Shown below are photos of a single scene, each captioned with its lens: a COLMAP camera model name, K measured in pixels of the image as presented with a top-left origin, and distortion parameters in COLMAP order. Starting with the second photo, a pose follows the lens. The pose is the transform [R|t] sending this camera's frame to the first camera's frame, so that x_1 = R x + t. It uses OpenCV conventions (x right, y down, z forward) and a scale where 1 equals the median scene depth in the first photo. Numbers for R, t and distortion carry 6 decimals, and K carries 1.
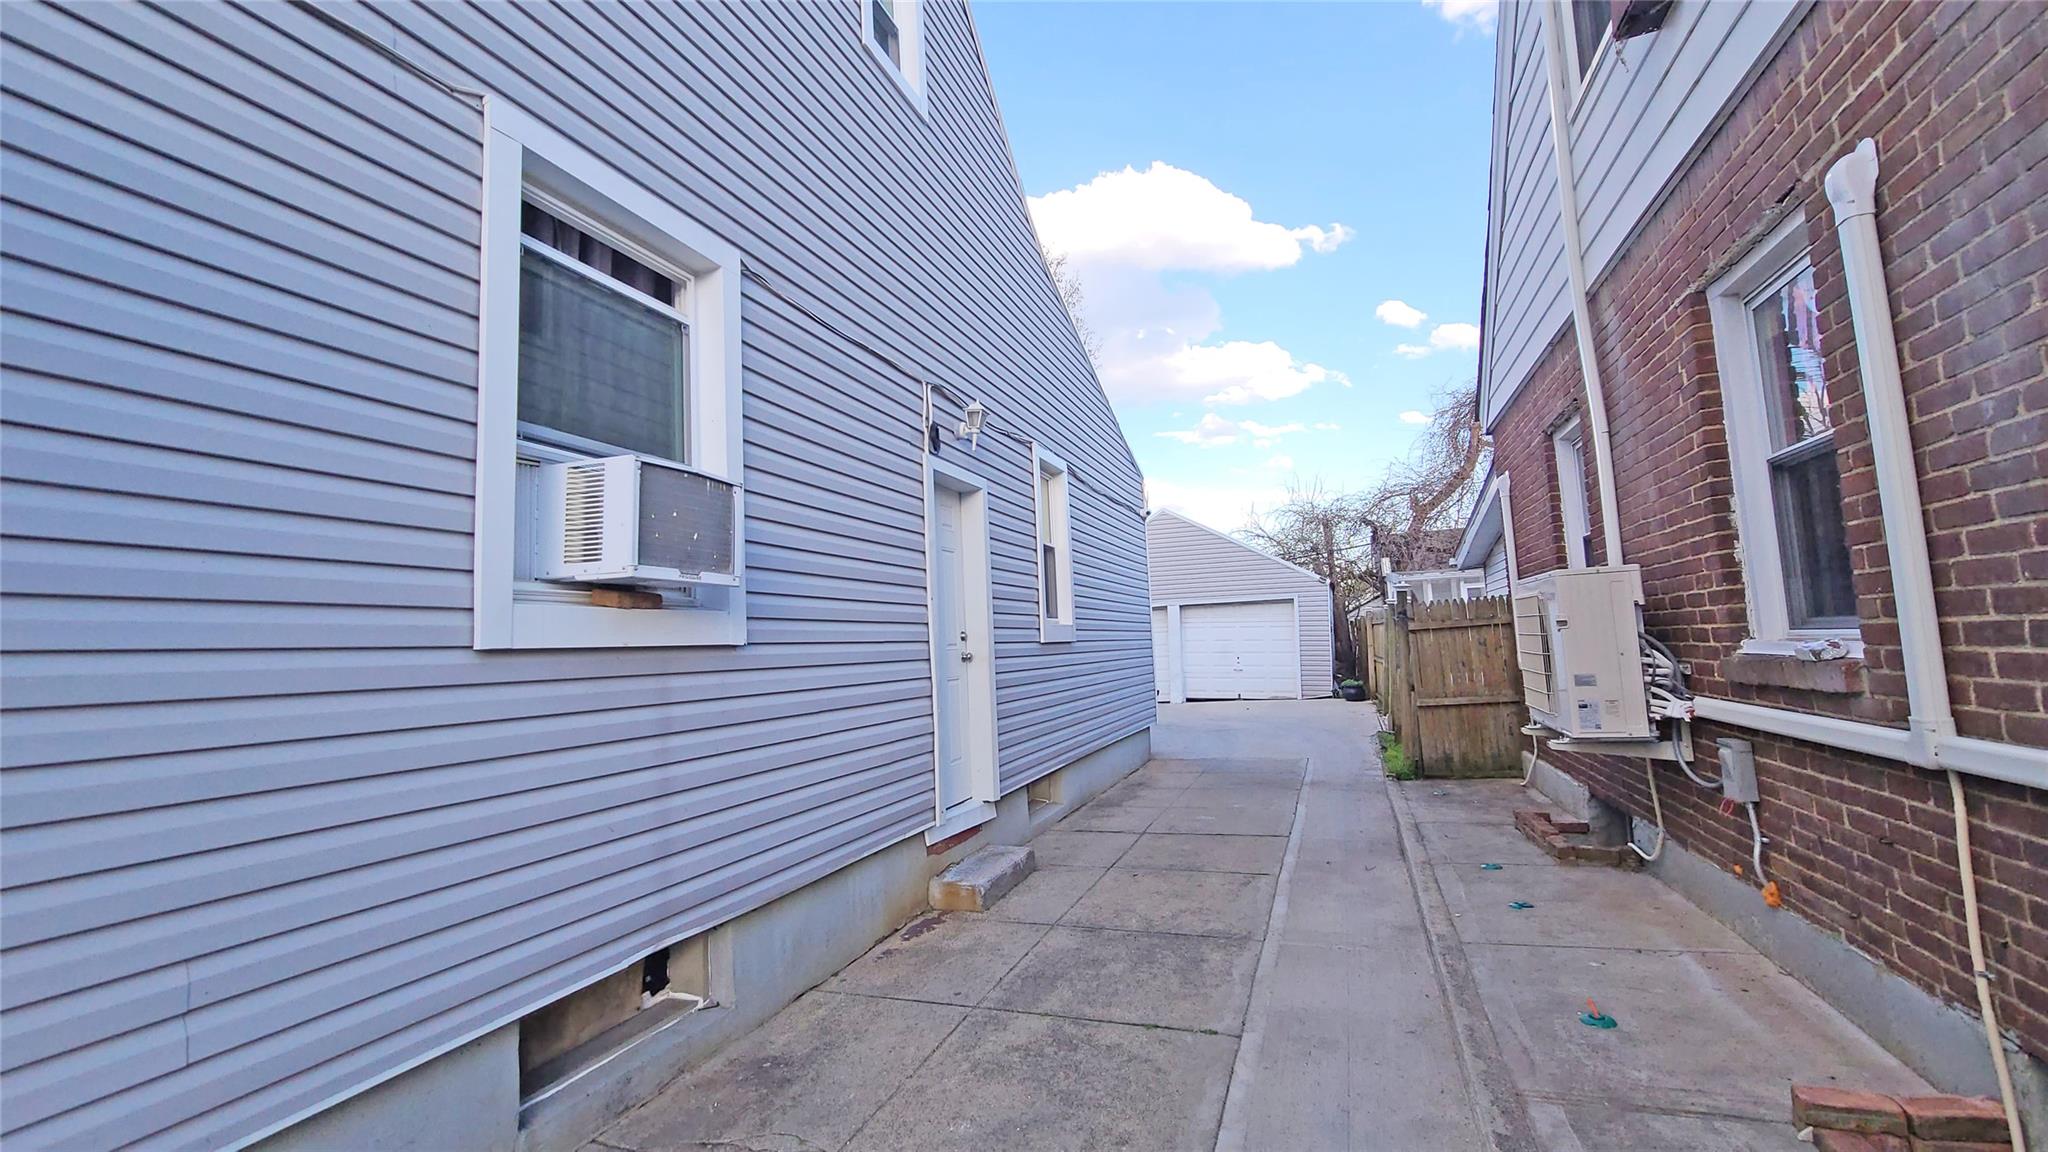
lens RADIAL K [[837.5, 0, 1024.5], [0, 837.5, 564.7], [0, 0, 1]] dist [-0.000276, -0.000085]
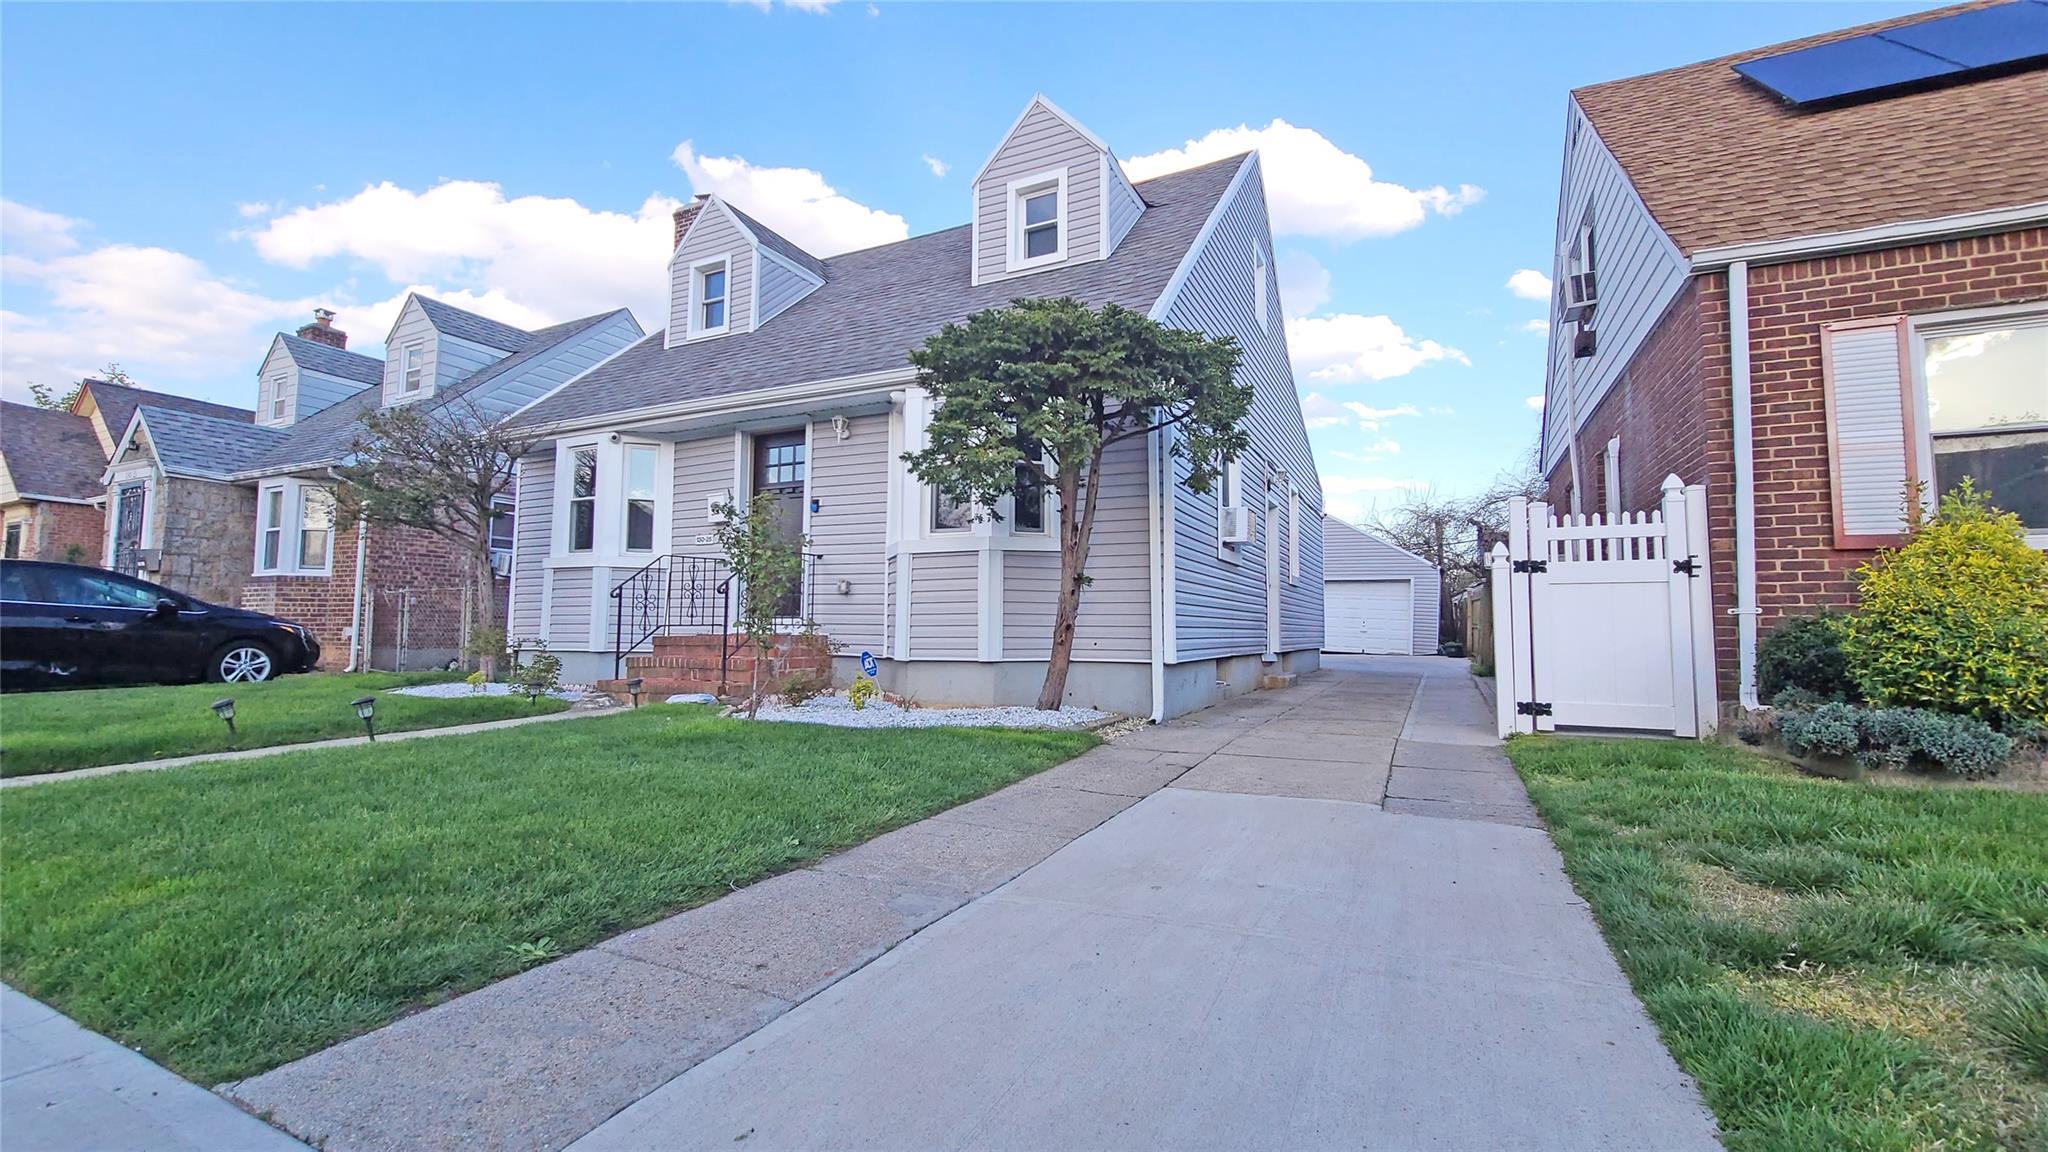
lens RADIAL K [[837.5, 0, 1033.8], [0, 837.5, 575.4], [0, 0, 1]] dist [-0.000276, -0.000085]
pose [[0.994175, 0.050243, -0.095349, -0.567355], [-0.046355, 0.998018, 0.042565, 0.025613], [0.097299, -0.037898, 0.994533, -1.455577]]
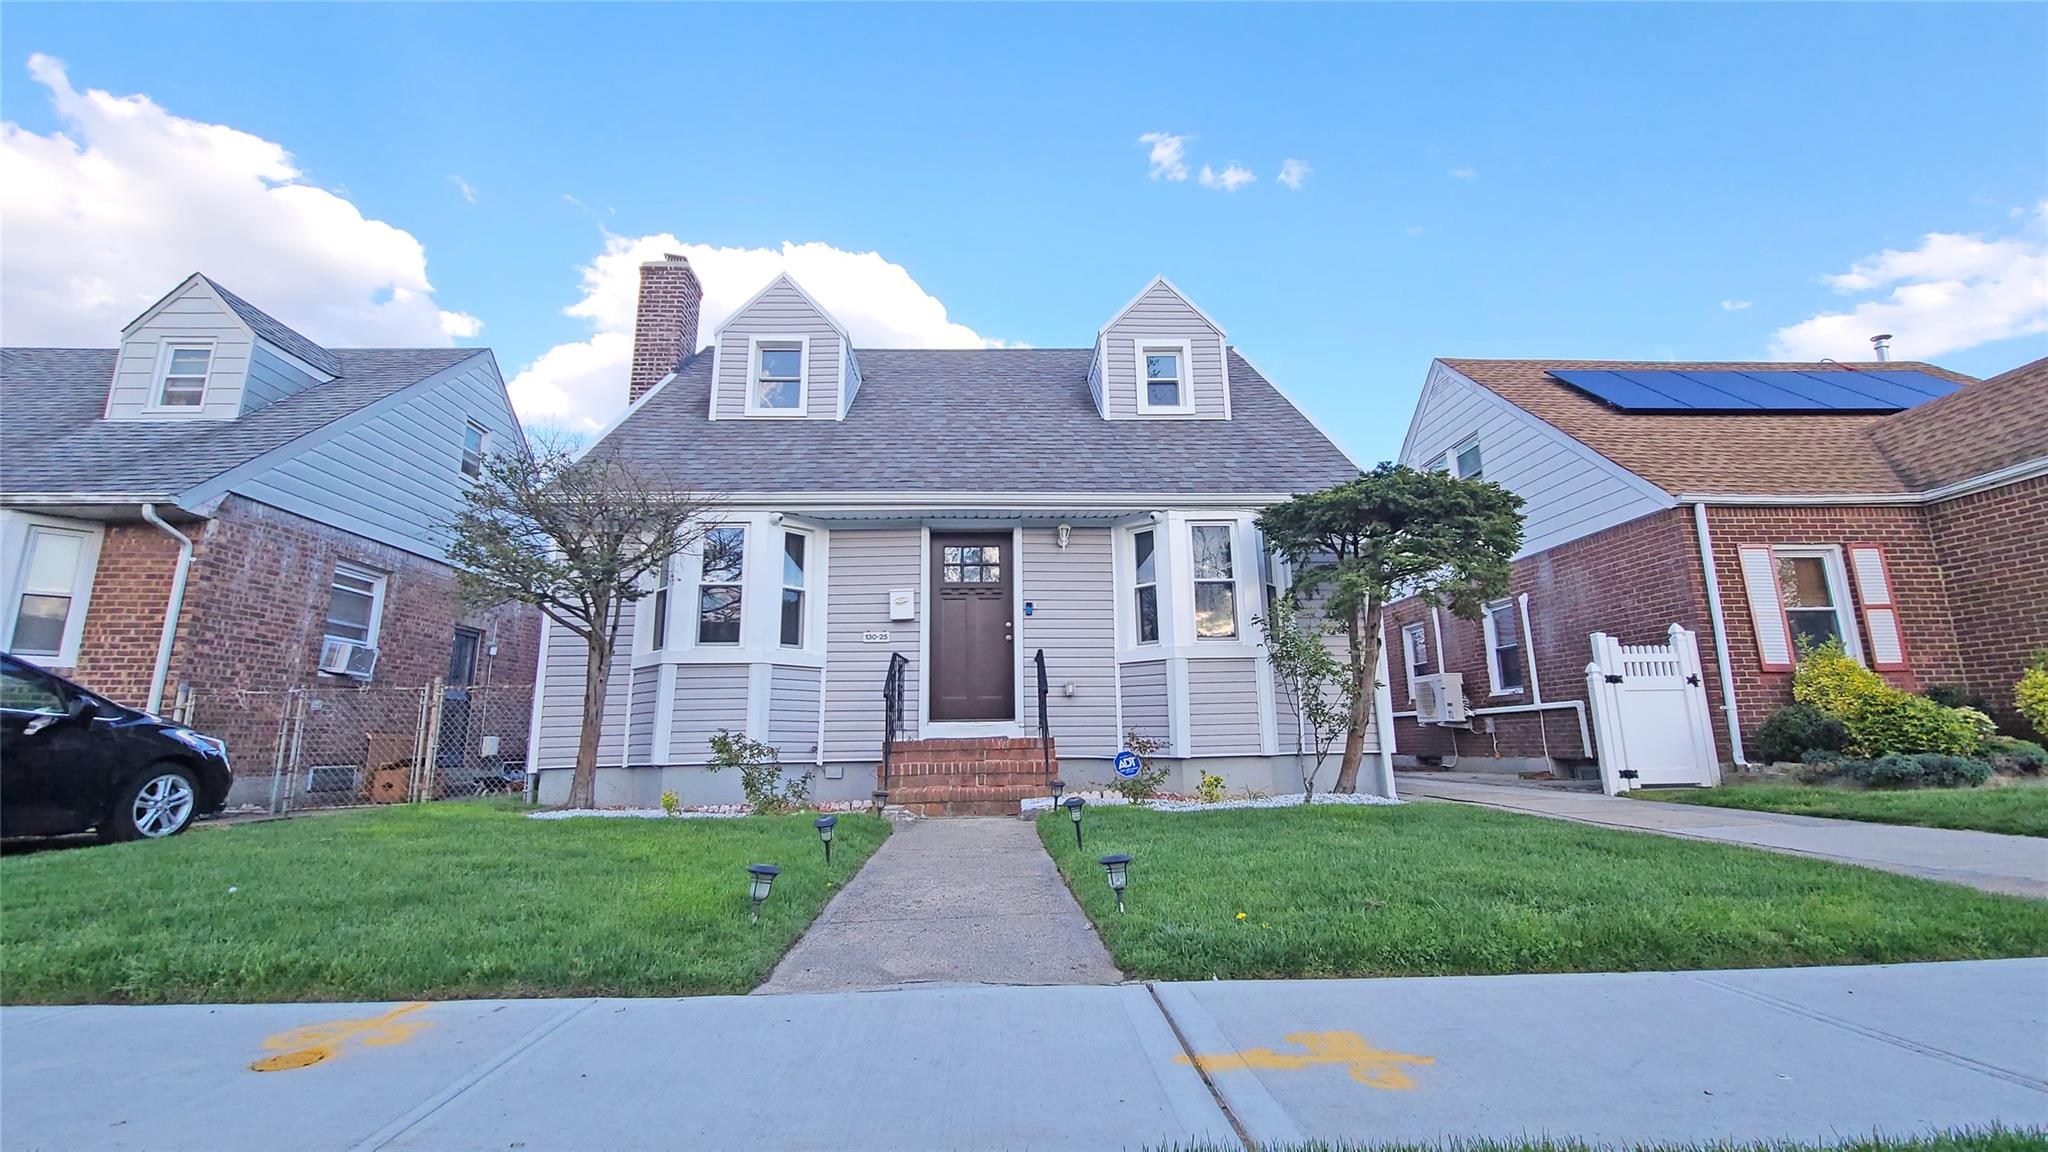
lens RADIAL K [[837.5, 0, 1023.4], [0, 837.5, 576.9], [0, 0, 1]] dist [-0.000276, -0.000085]
pose [[0.917729, 0.114011, 0.380493, -2.061426], [-0.071850, 0.989768, -0.123275, 0.142815], [-0.390654, 0.085795, 0.916531, -1.372659]]
